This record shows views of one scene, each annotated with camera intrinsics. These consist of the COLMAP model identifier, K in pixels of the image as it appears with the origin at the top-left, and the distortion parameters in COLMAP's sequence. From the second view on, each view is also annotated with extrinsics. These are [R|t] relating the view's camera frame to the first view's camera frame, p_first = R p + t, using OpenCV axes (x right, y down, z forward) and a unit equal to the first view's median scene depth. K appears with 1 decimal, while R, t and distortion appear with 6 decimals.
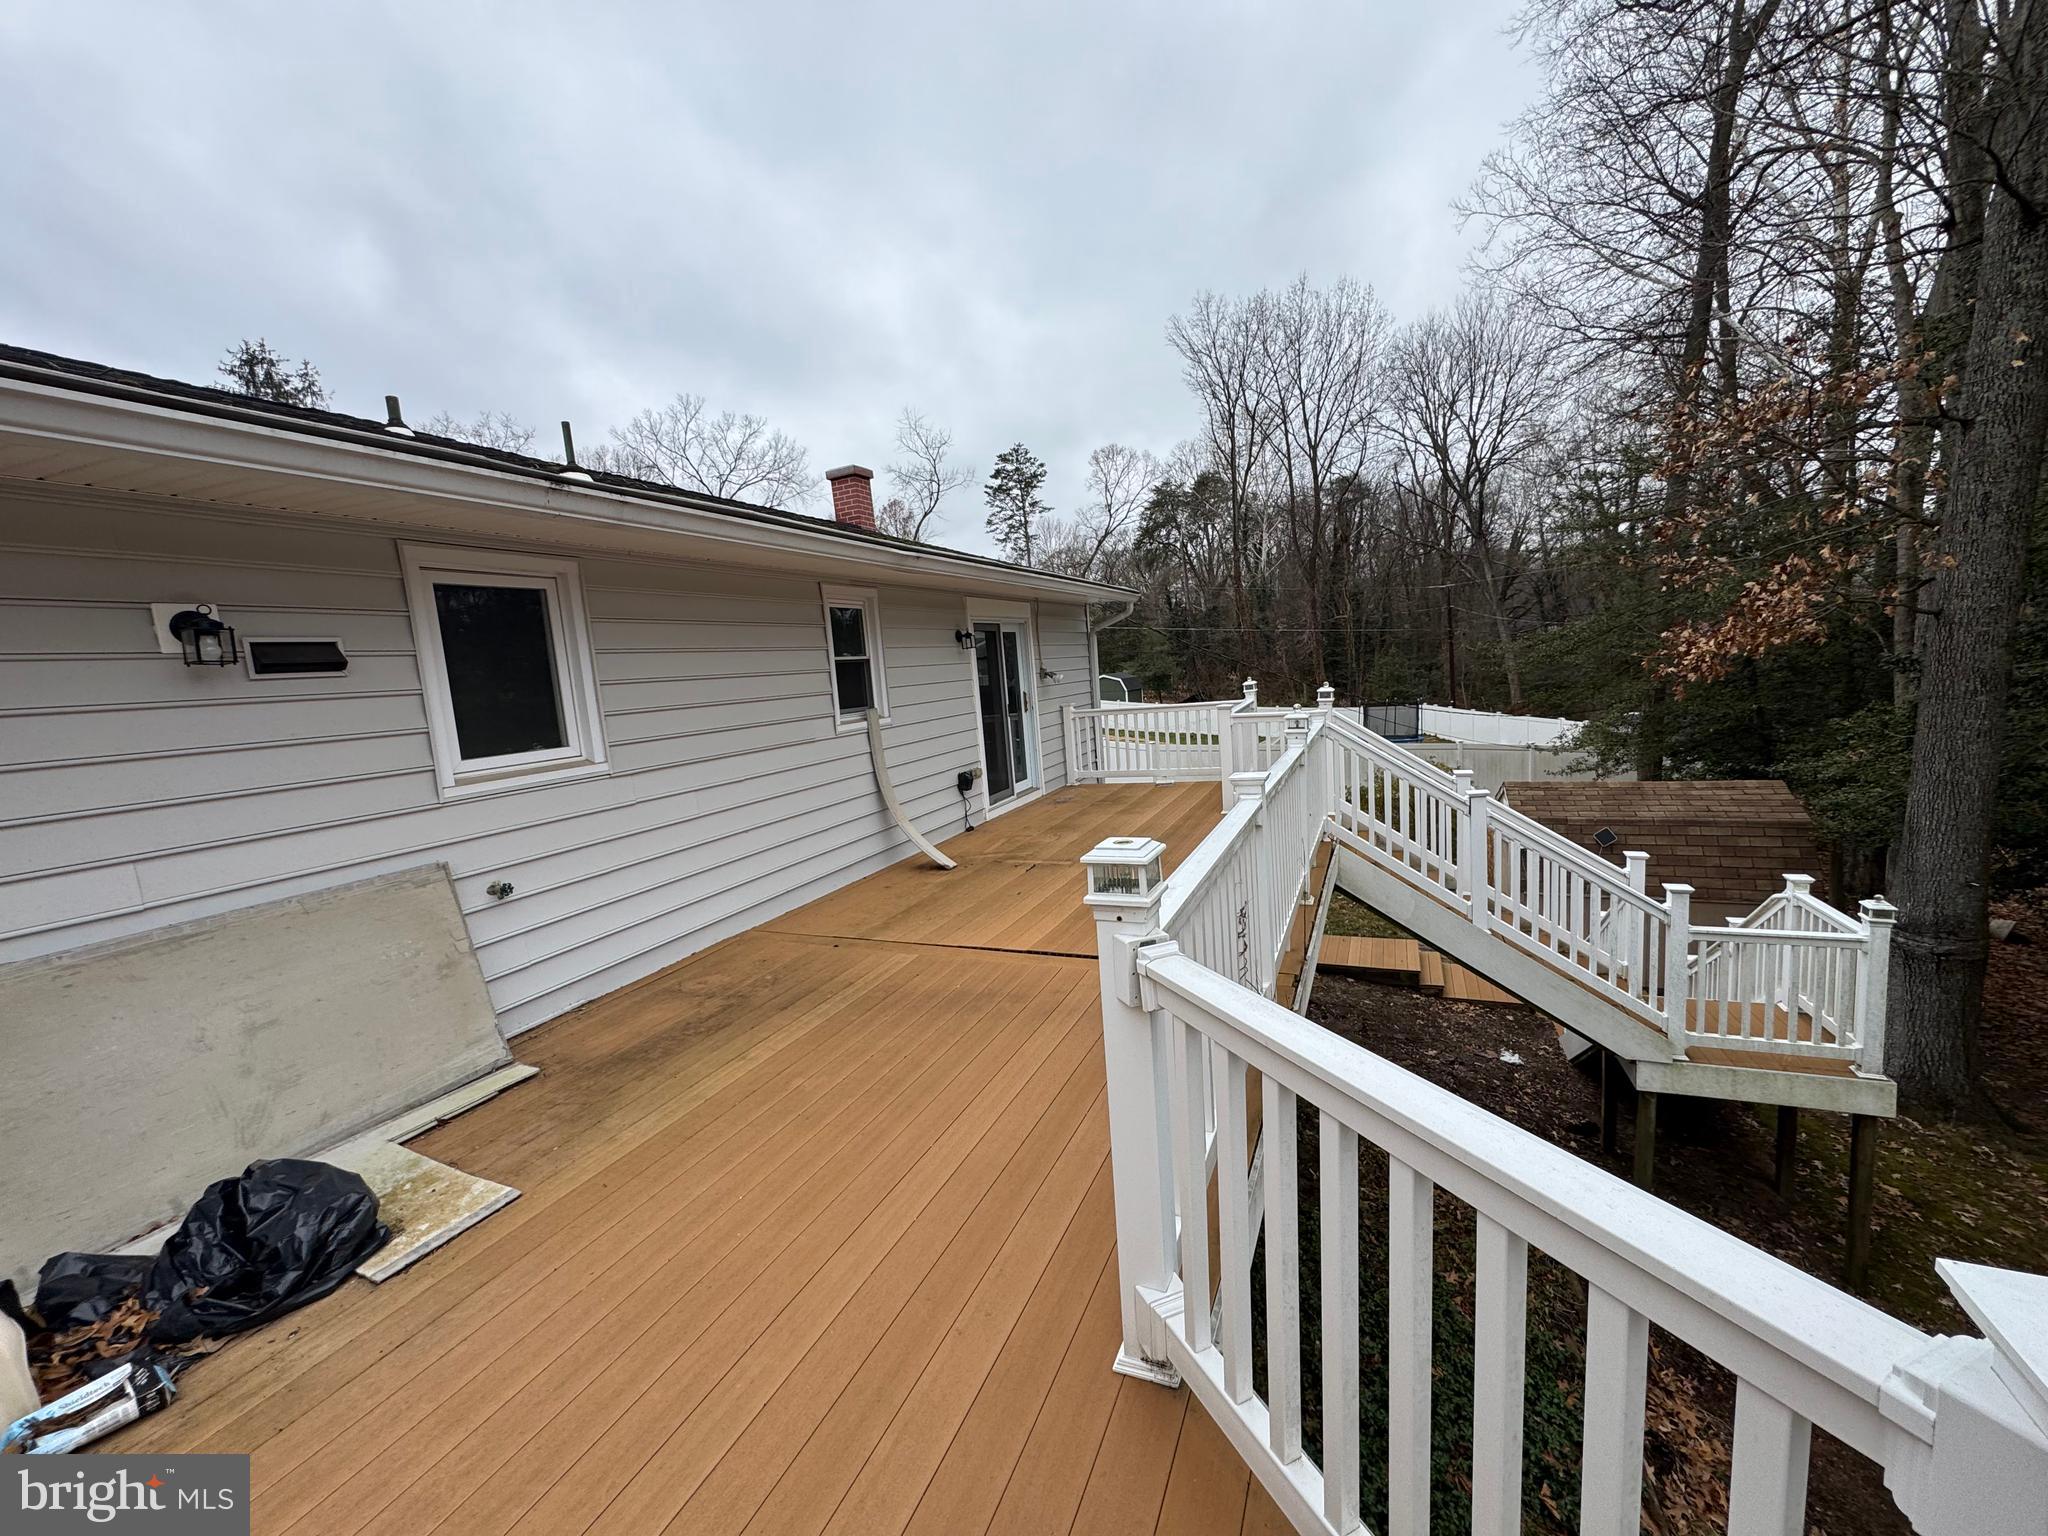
lens RADIAL K [[816.9, 0, 1016.3], [0, 816.9, 765.1], [0, 0, 1]] dist [-0.000656, -0.001110]
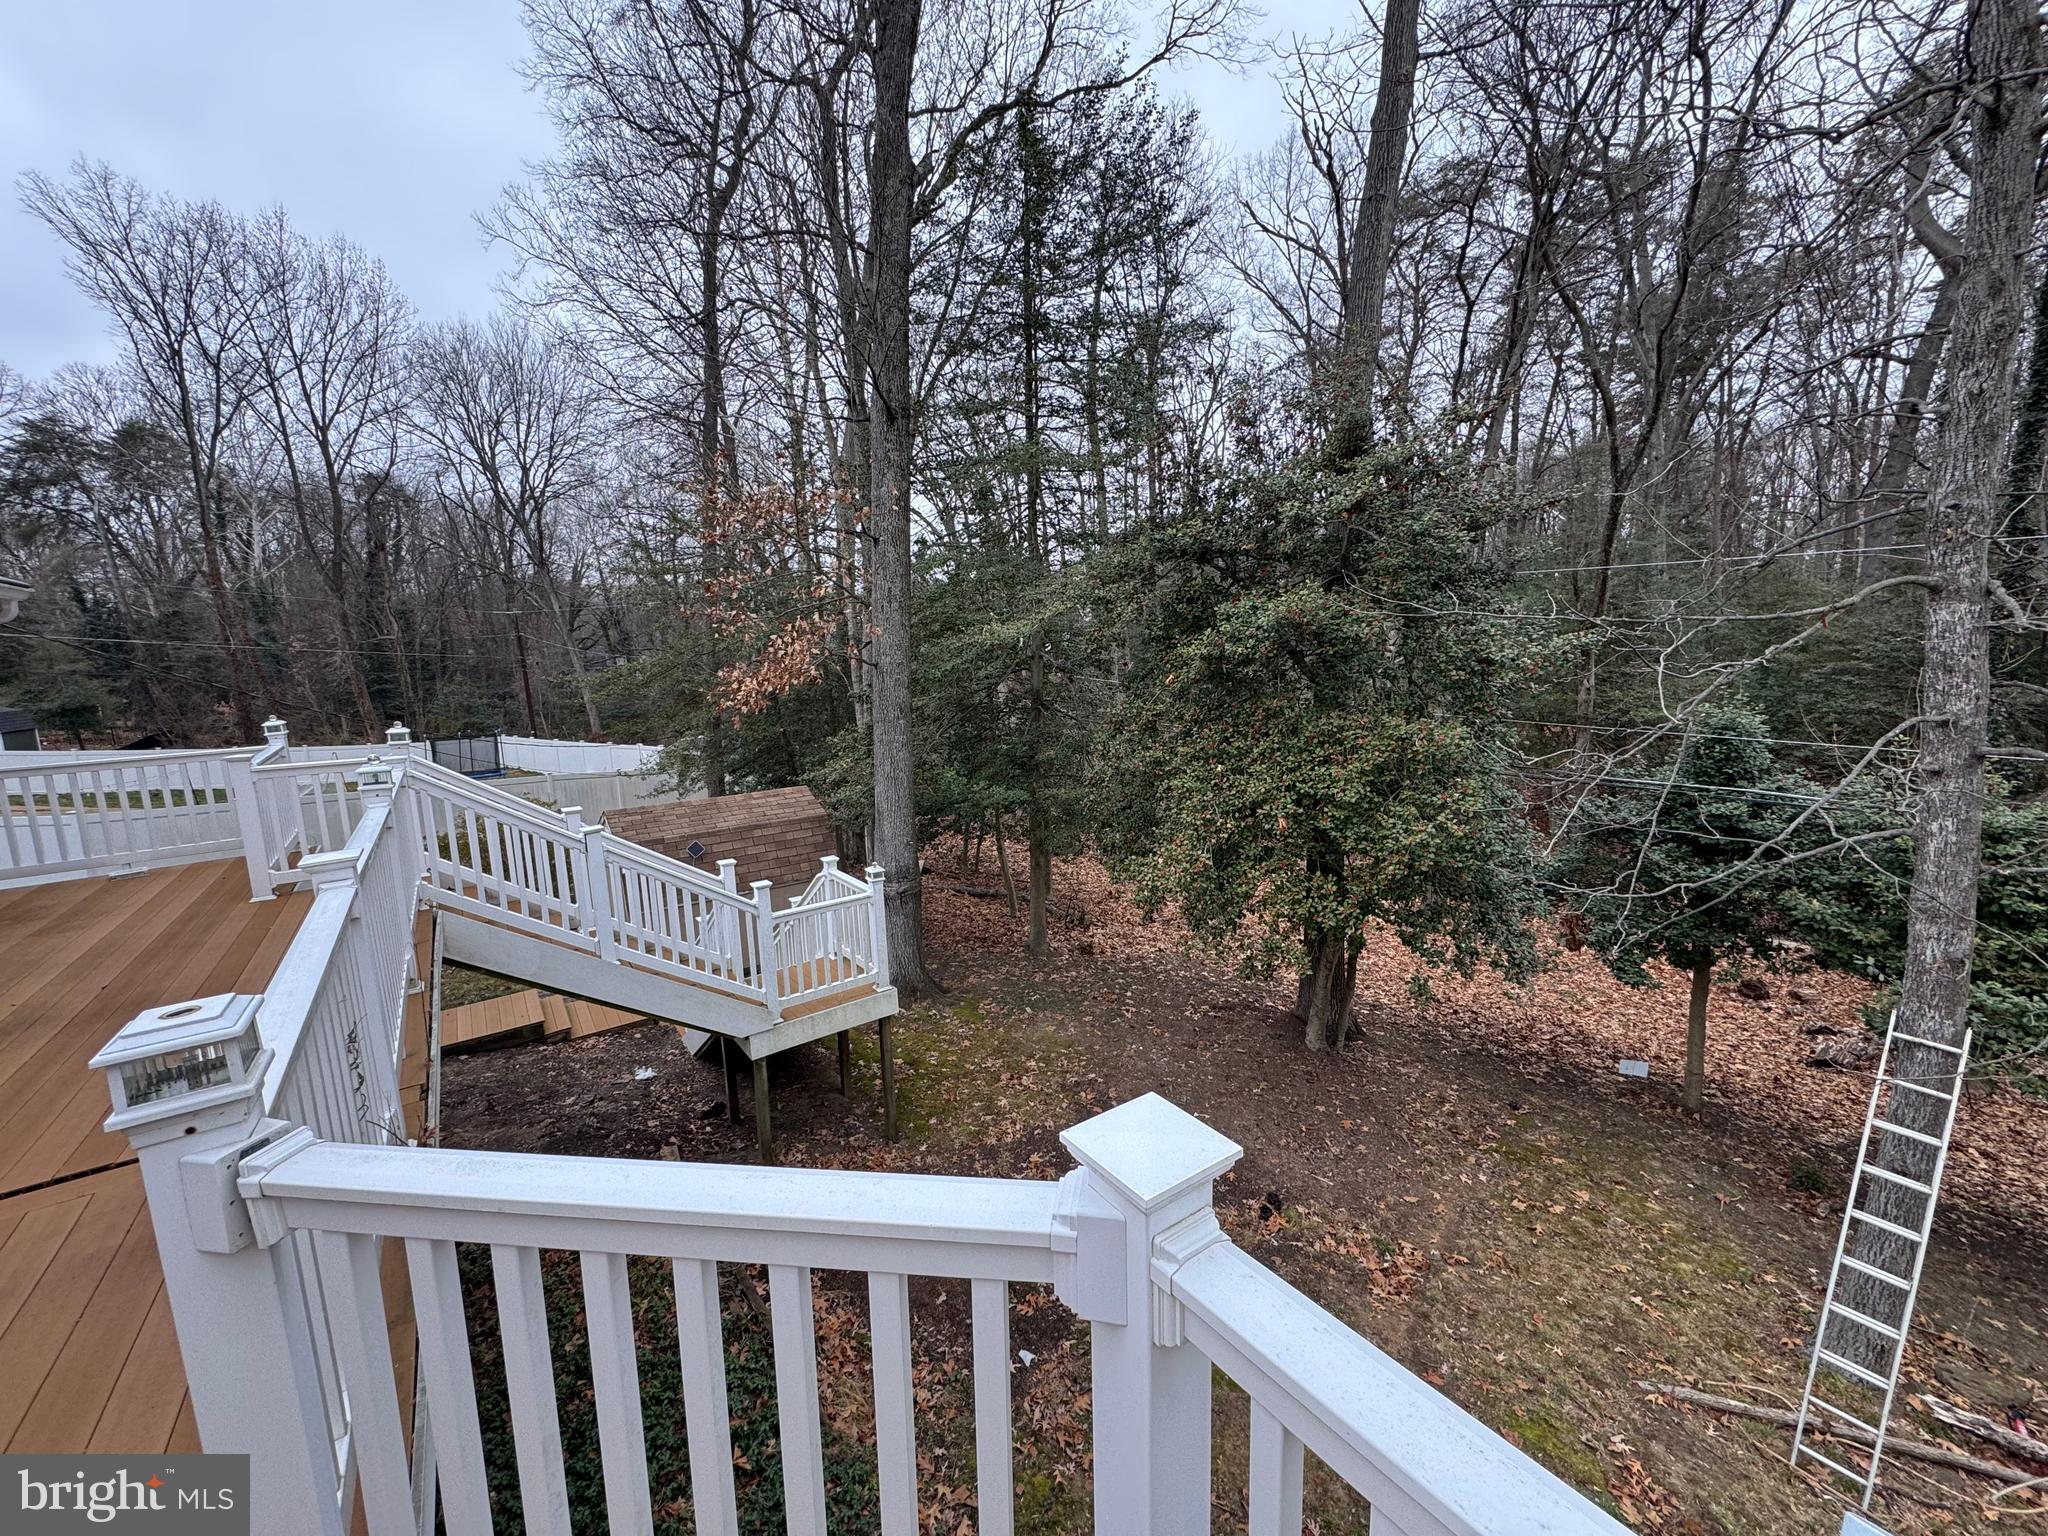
lens RADIAL K [[816.9, 0, 1016.1], [0, 816.9, 761.4], [0, 0, 1]] dist [-0.000656, -0.001110]
pose [[0.506868, -0.071103, 0.859086, -0.020798], [0.099730, 0.994737, 0.023489, -0.014781], [-0.856235, 0.073771, 0.511292, 0.022762]]
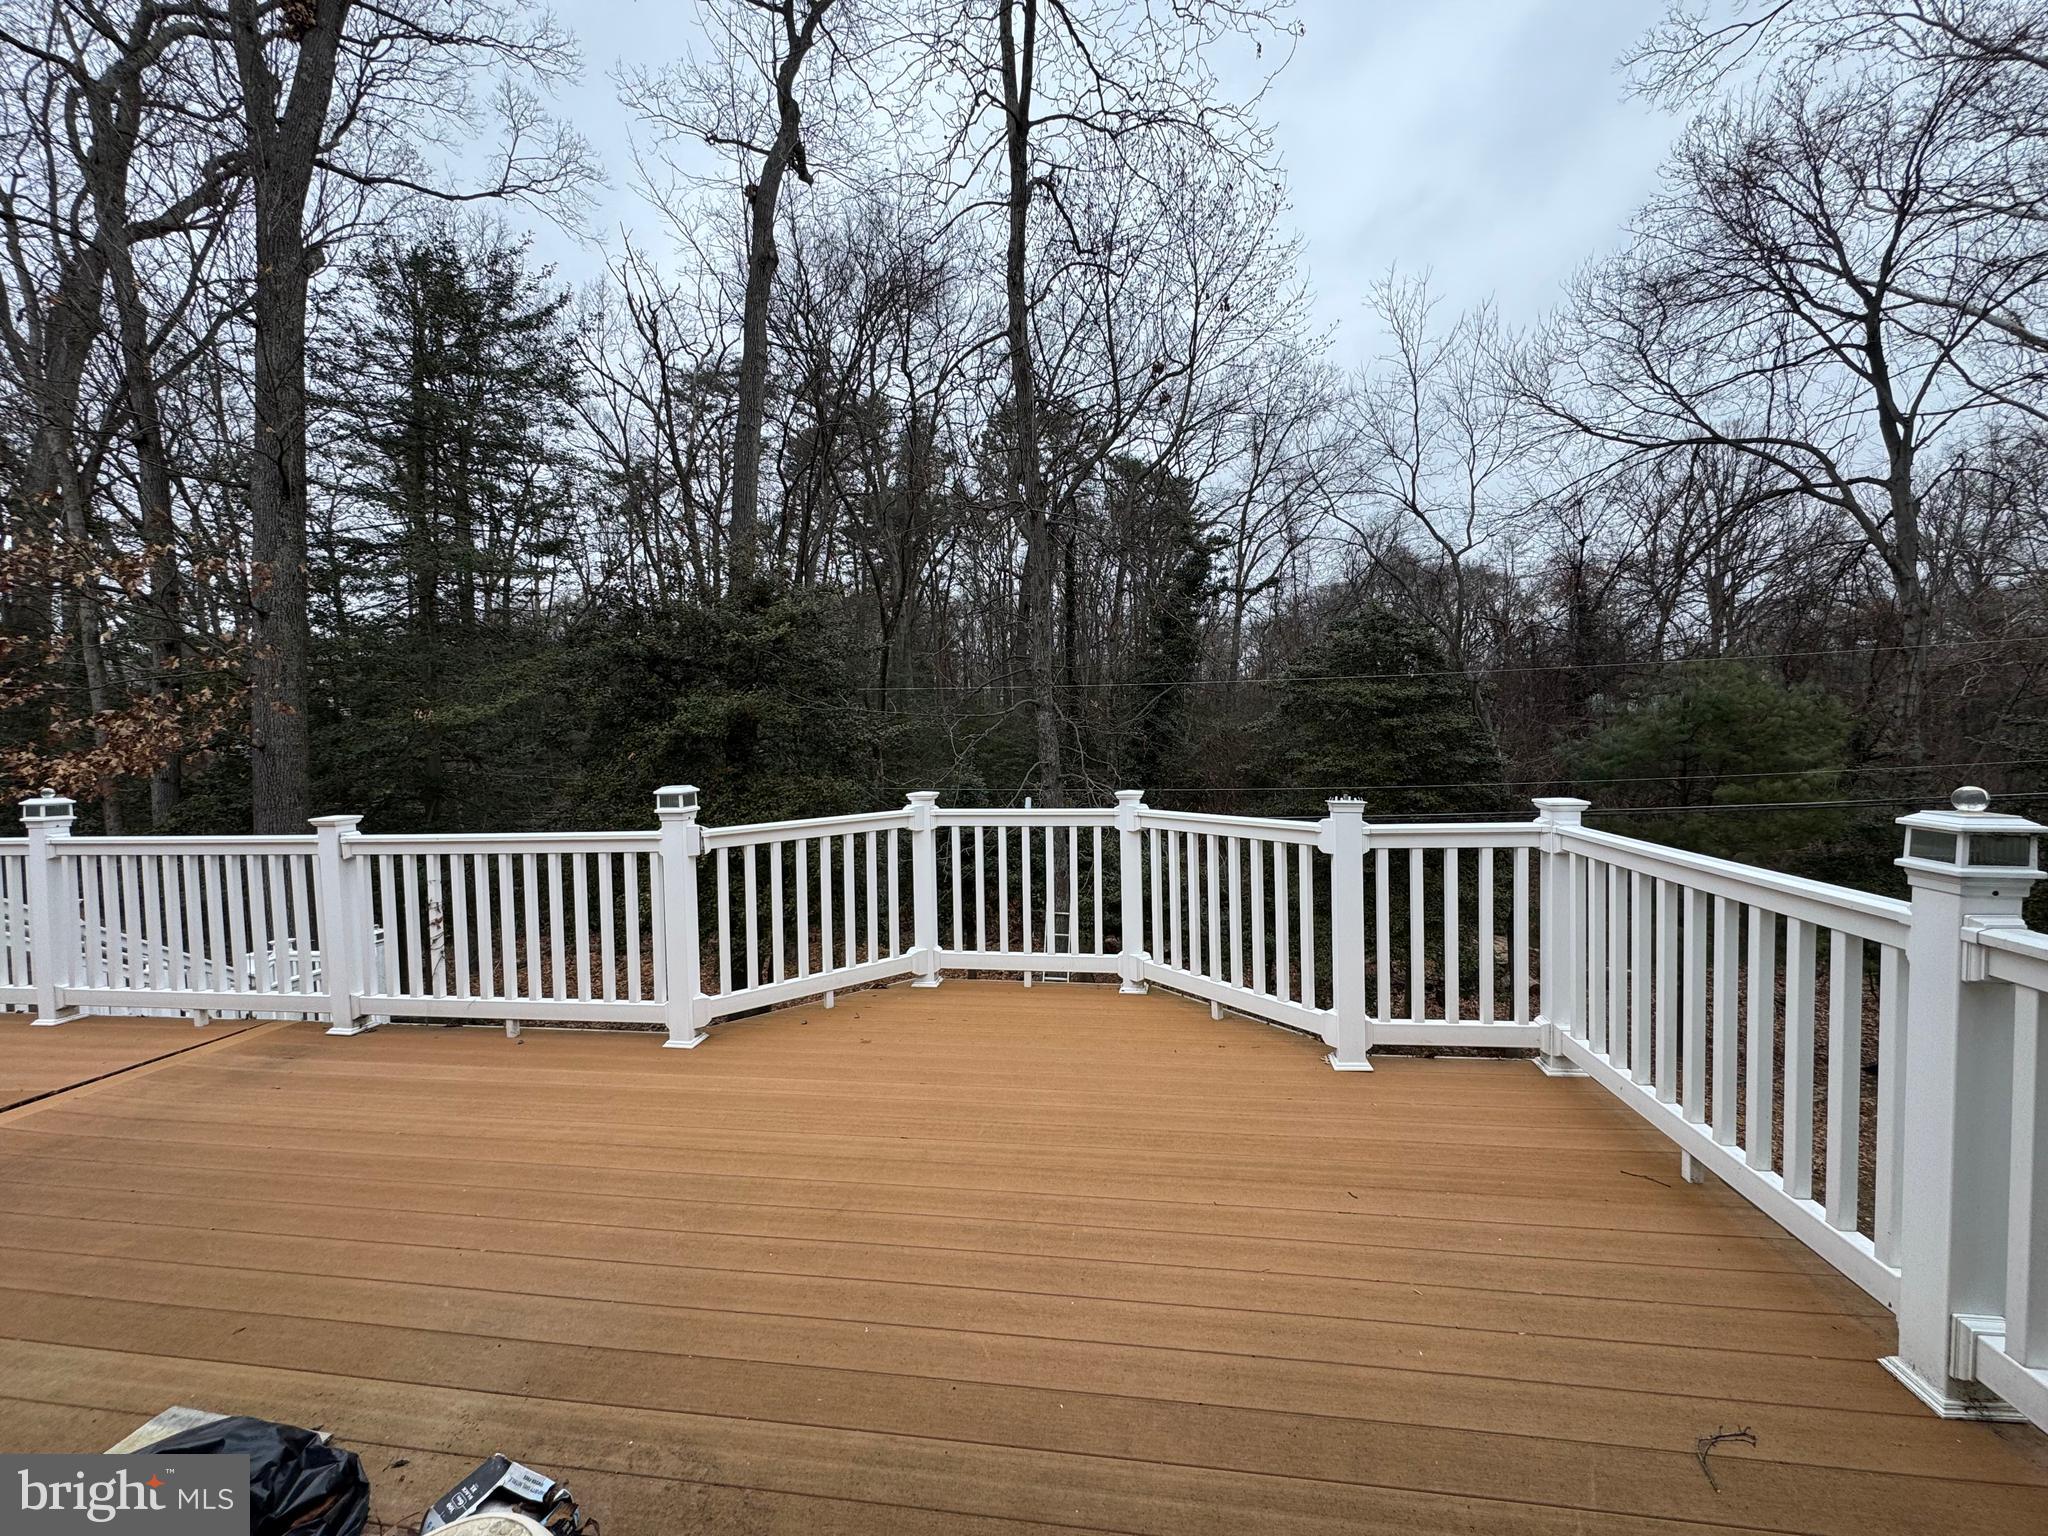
lens RADIAL K [[816.9, 0, 1023.1], [0, 816.9, 766.5], [0, 0, 1]] dist [-0.000656, -0.001110]
pose [[-0.267630, 0.035652, 0.962862, -0.256432], [0.155155, 0.987868, 0.006548, 0.009313], [-0.950947, 0.151145, -0.269915, 0.084788]]
